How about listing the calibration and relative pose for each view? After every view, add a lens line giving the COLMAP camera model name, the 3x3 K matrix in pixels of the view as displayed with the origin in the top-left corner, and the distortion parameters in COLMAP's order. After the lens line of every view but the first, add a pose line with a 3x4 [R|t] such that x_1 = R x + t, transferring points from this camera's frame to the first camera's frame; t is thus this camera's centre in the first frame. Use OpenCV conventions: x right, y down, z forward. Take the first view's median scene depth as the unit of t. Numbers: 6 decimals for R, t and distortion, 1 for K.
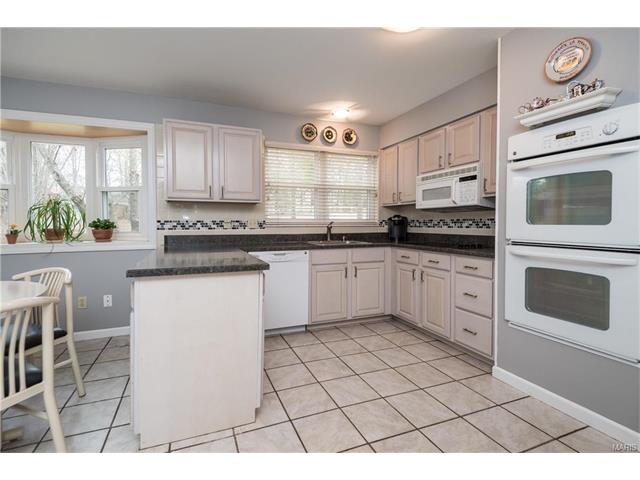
lens RADIAL K [[292.6, 0, 295.5], [0, 292.6, 235.9], [0, 0, 1]] dist [0.009560, -0.002179]
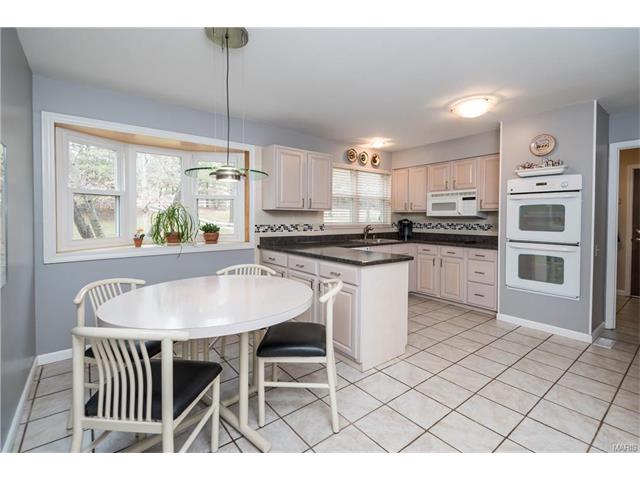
lens RADIAL K [[292.6, 0, 306.0], [0, 292.6, 229.8], [0, 0, 1]] dist [0.009560, -0.002179]
pose [[0.960935, -0.004445, 0.276737, -0.645610], [0.004855, 0.999988, -0.000797, -0.032041], [-0.276730, 0.002109, 0.960945, -0.243009]]
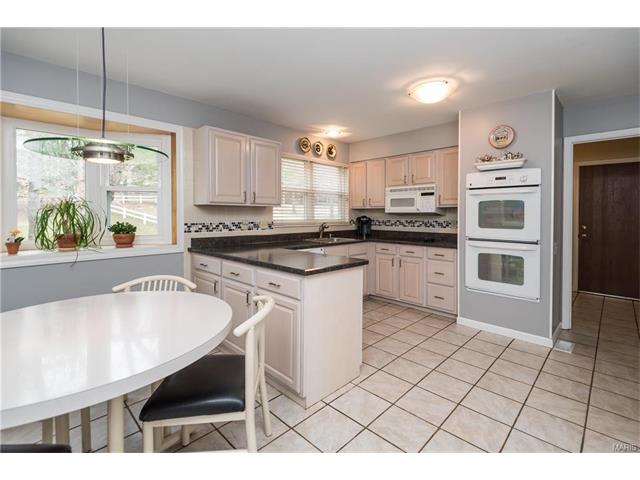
lens RADIAL K [[292.6, 0, 311.8], [0, 292.6, 226.3], [0, 0, 1]] dist [0.009560, -0.002179]
pose [[0.914193, -0.010621, 0.405140, -0.512320], [0.012008, 0.999928, -0.000881, -0.039226], [-0.405101, 0.005670, 0.914254, -0.095966]]
